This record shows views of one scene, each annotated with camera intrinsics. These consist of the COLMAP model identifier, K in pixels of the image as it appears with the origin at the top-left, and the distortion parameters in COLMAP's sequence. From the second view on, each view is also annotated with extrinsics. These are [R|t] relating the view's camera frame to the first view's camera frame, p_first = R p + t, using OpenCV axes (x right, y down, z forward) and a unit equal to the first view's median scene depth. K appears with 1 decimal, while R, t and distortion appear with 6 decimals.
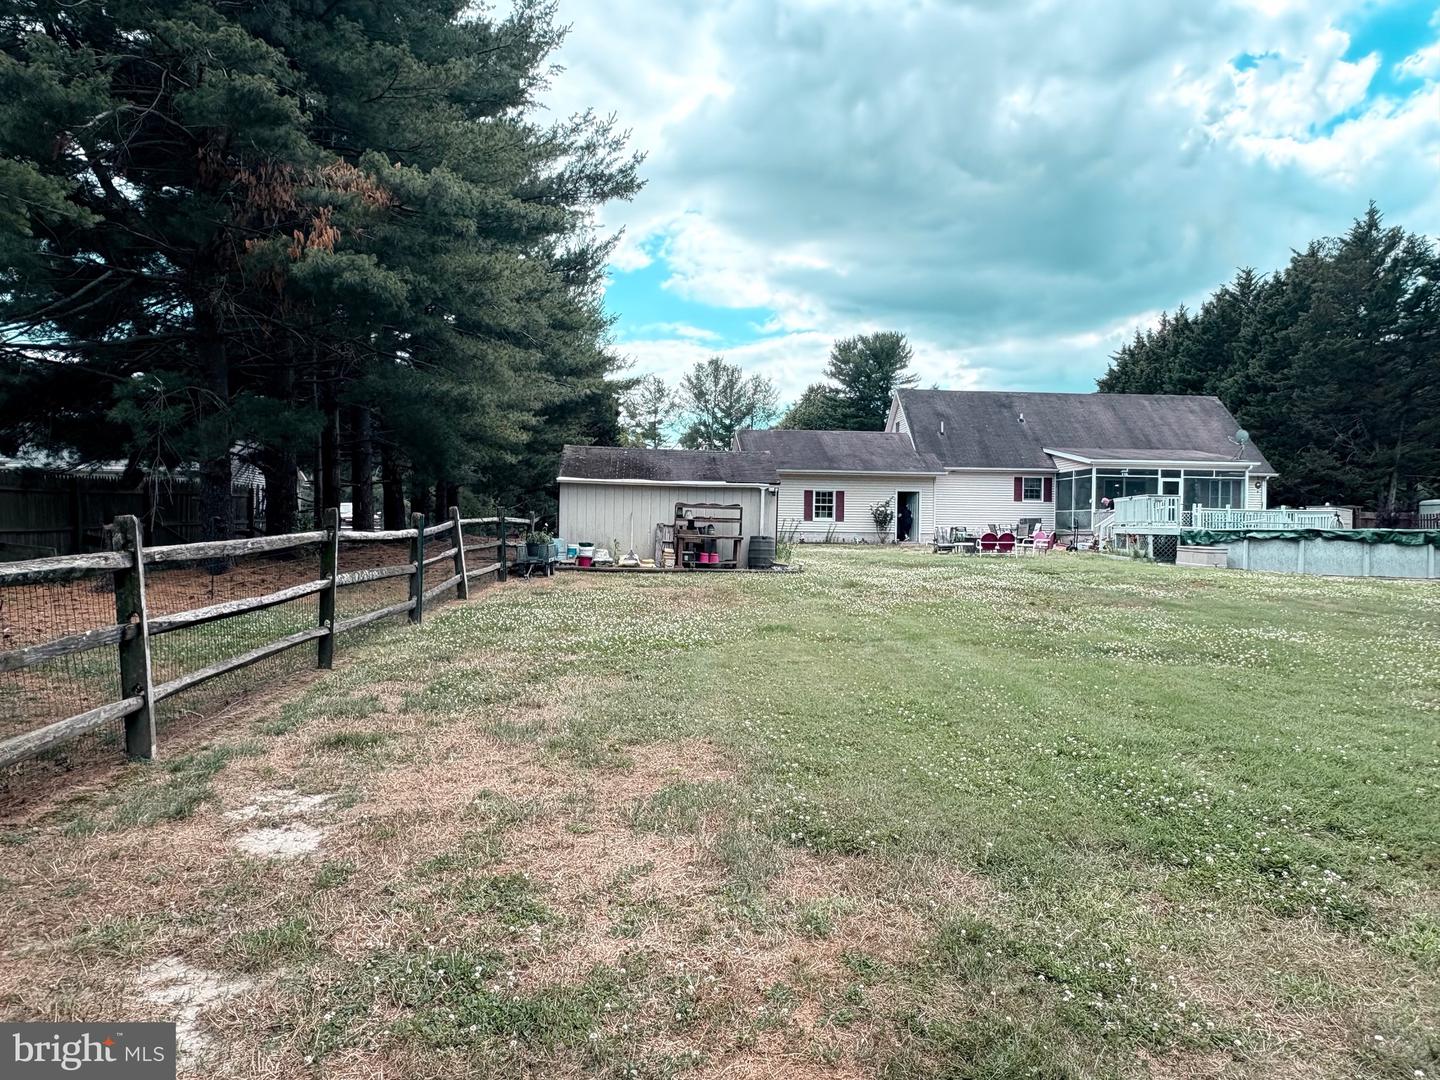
lens RADIAL K [[1029.0, 0, 725.1], [0, 1029.0, 542.9], [0, 0, 1]] dist [0.004121, 0.002081]
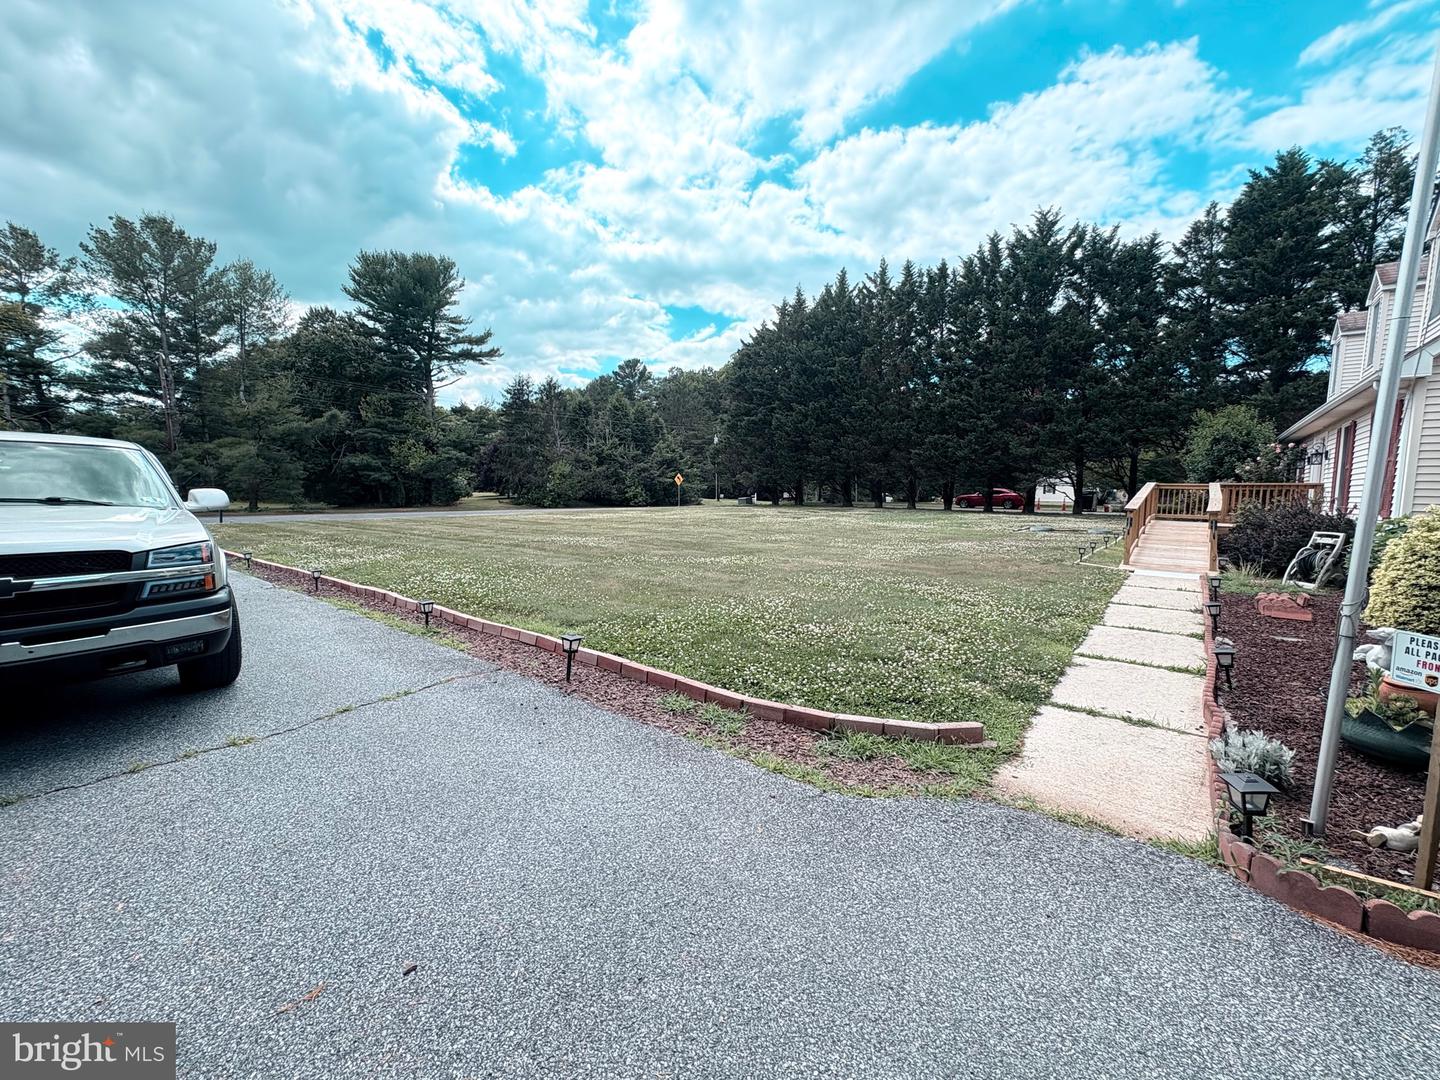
lens RADIAL K [[575.4, 0, 719.6], [0, 575.4, 537.8], [0, 0, 1]] dist [0.003481, -0.000721]
pose [[0.696927, -0.066029, 0.714096, -0.050093], [-0.002590, 0.995514, 0.094578, -0.022273], [-0.717137, -0.067764, 0.693630, 0.679462]]
